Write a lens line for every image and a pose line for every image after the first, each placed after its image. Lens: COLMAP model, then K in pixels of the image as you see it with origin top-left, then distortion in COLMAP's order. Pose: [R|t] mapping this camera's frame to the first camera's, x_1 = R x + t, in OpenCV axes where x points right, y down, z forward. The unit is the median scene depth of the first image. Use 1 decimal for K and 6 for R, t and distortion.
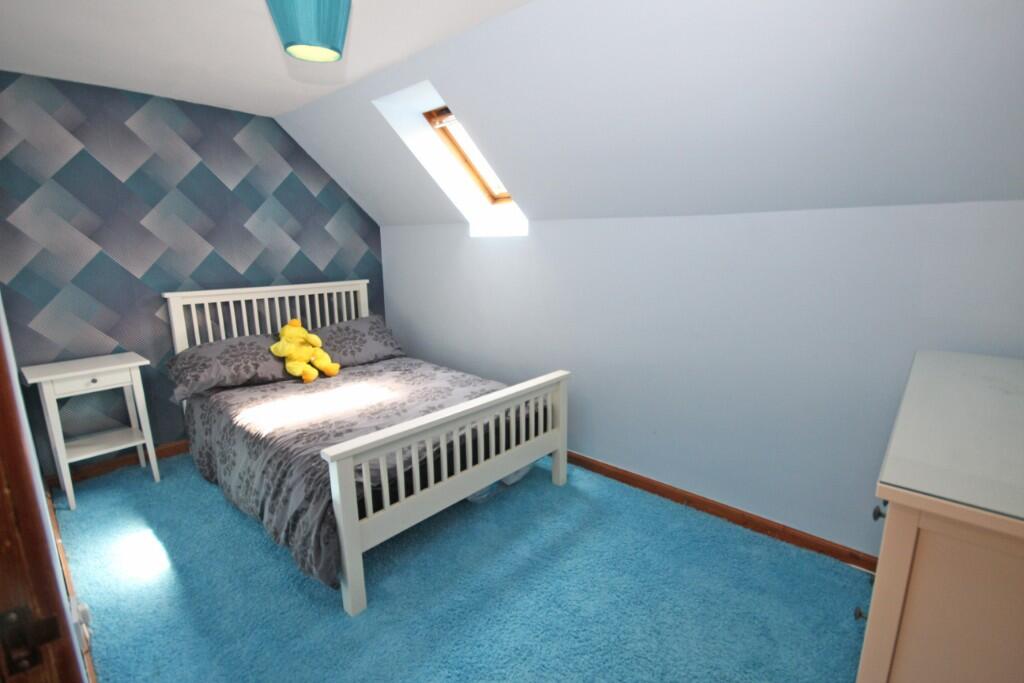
lens RADIAL K [[471.3, 0, 519.4], [0, 471.3, 345.1], [0, 0, 1]] dist [-0.001000, -0.000498]
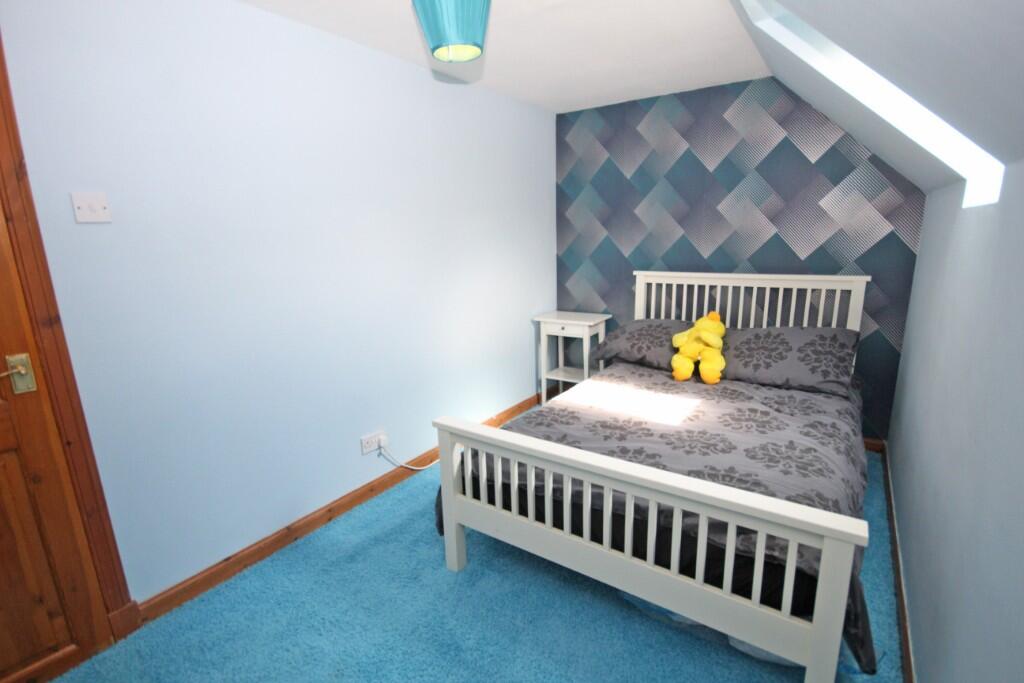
lens RADIAL K [[474.1, 0, 513.0], [0, 474.1, 311.3], [0, 0, 1]] dist [0.113638, -0.000077]
pose [[0.190898, 0.159325, -0.968594, 0.351553], [-0.196151, 0.973030, 0.121396, -0.097242], [0.961812, 0.166816, 0.217002, 0.466115]]
